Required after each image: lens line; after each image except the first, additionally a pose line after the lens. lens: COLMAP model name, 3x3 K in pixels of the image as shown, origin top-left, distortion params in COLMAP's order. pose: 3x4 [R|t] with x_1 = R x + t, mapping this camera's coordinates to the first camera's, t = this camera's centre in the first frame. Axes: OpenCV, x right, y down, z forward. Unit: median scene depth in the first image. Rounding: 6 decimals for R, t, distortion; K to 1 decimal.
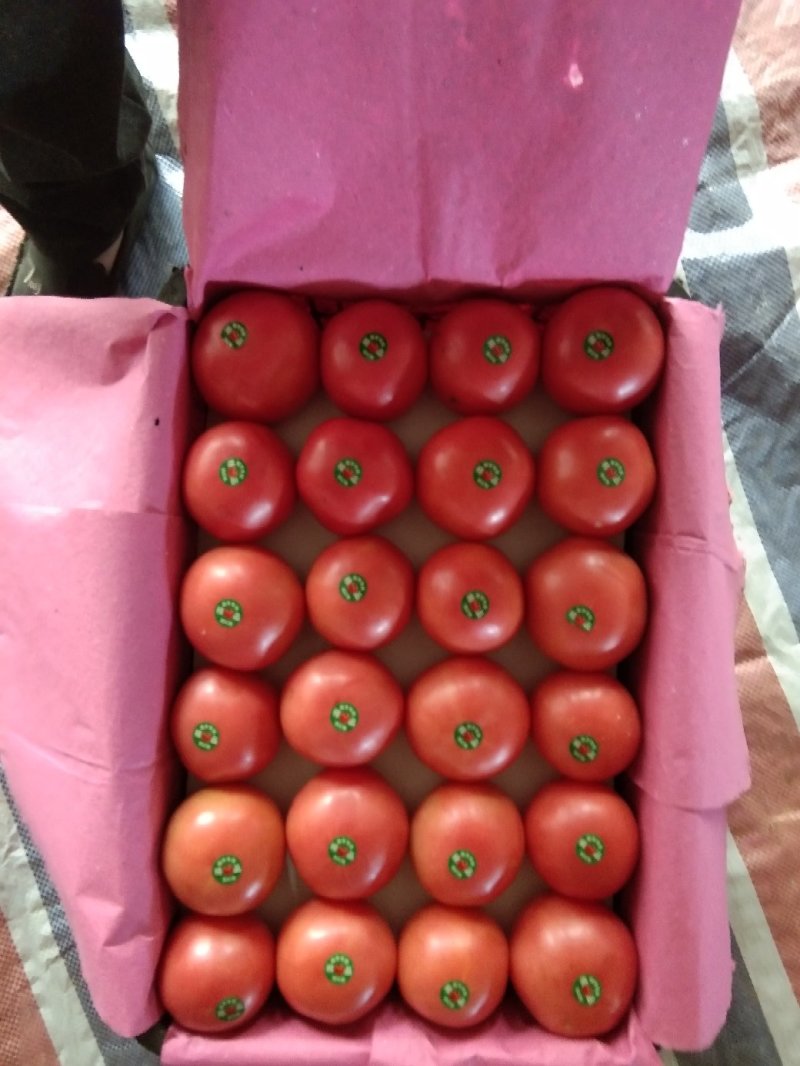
lens RADIAL K [[804.3, 0, 381.0], [0, 804.3, 512.5], [0, 0, 1]] dist [0.092226, -0.108385]
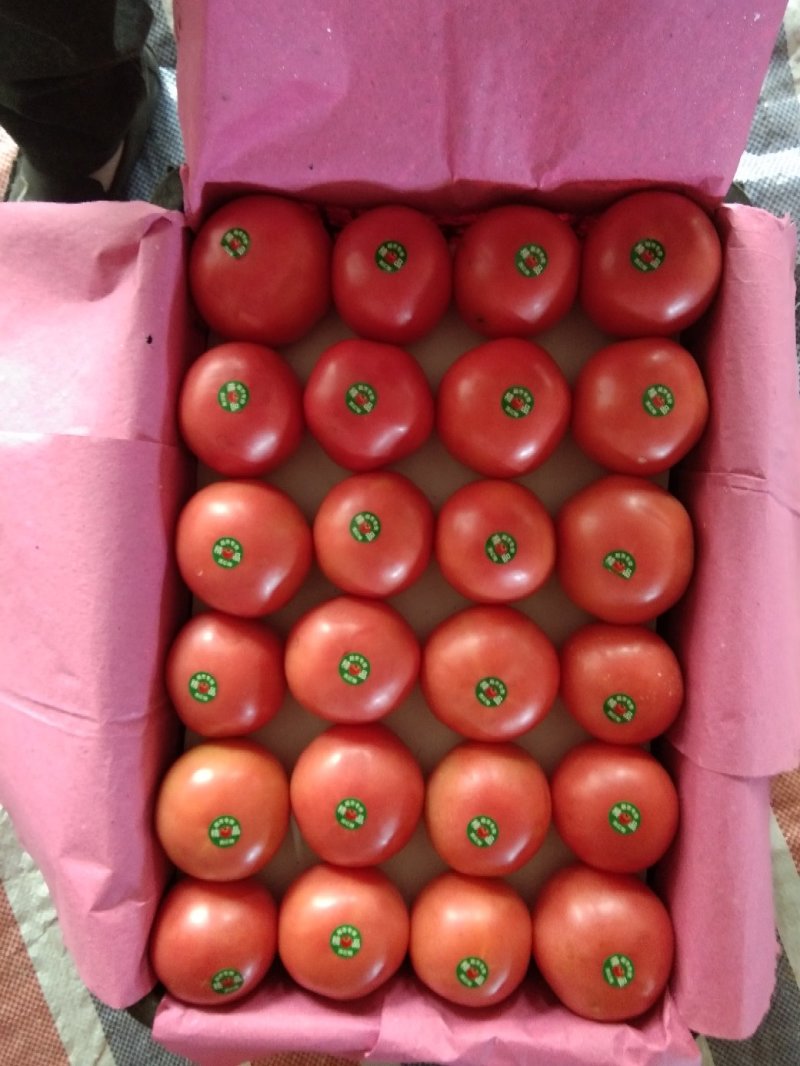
lens RADIAL K [[808.1, 0, 380.1], [0, 808.1, 509.9], [0, 0, 1]] dist [0.093737, -0.111138]
pose [[0.999615, 0.011483, -0.025243, 0.004223], [-0.010659, 0.999414, 0.032520, 0.043970], [0.025601, -0.032238, 0.999152, 0.095557]]
